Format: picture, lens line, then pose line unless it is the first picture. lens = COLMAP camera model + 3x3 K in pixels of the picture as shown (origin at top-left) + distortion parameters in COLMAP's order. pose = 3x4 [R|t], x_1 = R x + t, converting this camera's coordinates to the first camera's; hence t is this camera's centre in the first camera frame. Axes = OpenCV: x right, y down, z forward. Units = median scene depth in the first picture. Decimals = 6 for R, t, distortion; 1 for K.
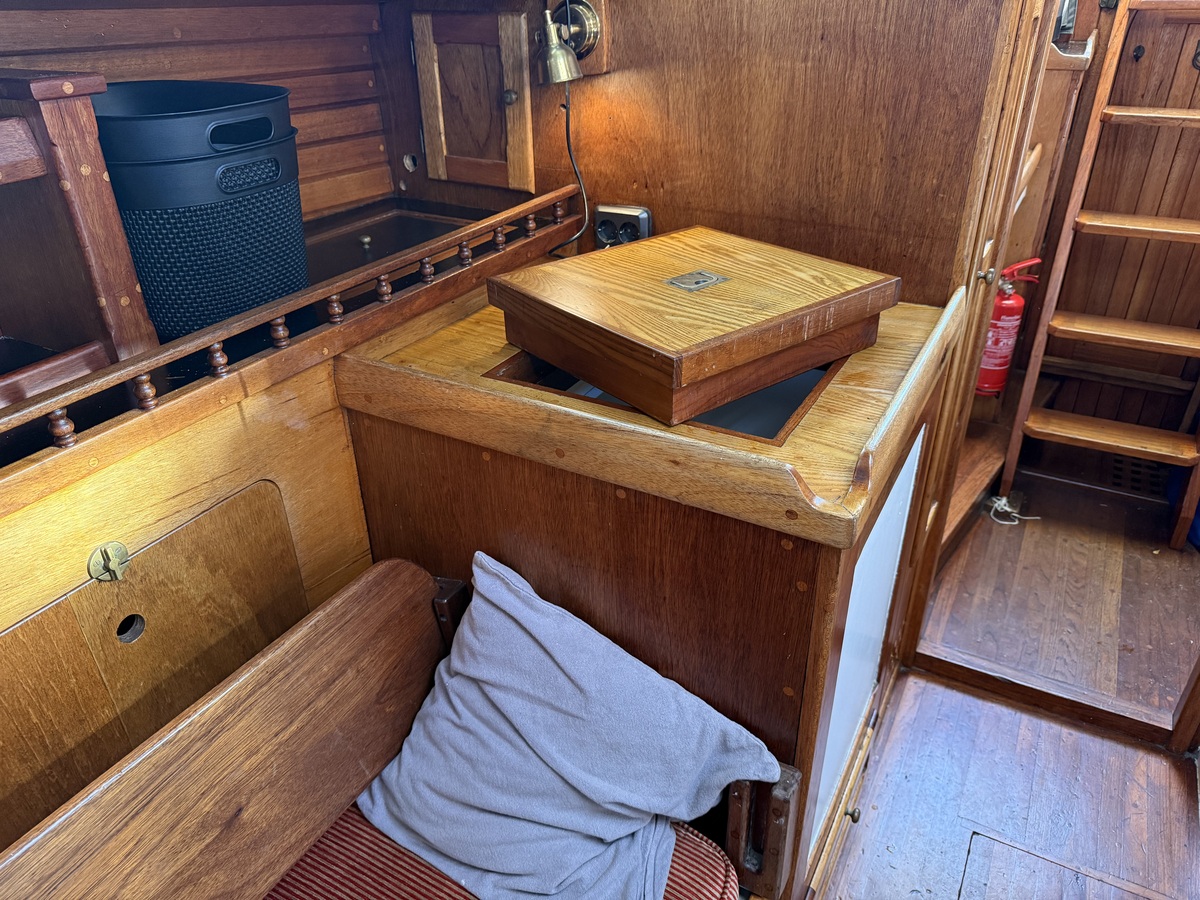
lens RADIAL K [[849.4, 0, 594.3], [0, 849.4, 451.8], [0, 0, 1]] dist [0.034945, -0.049670]
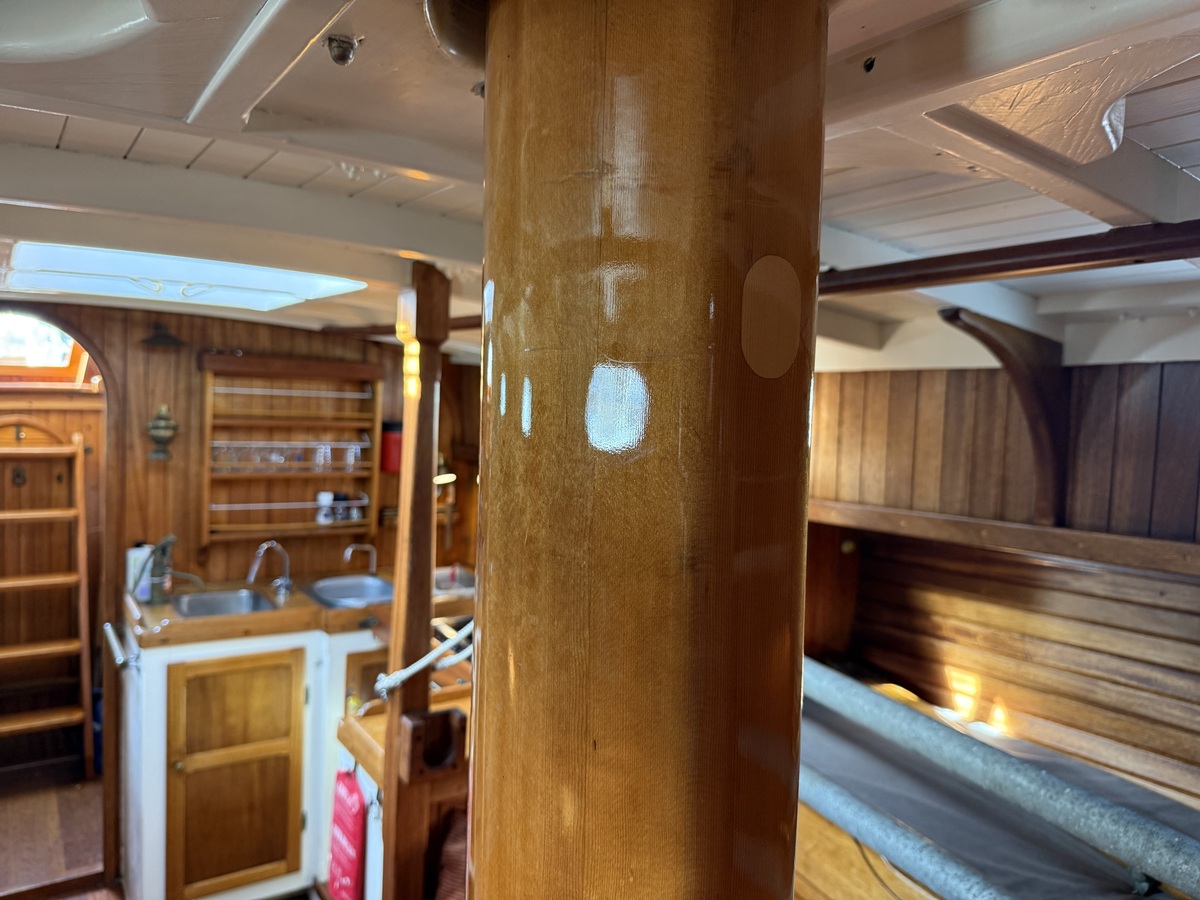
lens RADIAL K [[849.4, 0, 602.9], [0, 849.4, 455.6], [0, 0, 1]] dist [0.034945, -0.049670]
pose [[0.432052, -0.034100, 0.901204, -0.453032], [0.387614, 0.909300, -0.151422, 0.289330], [-0.814301, 0.414741, 0.406083, -0.994068]]
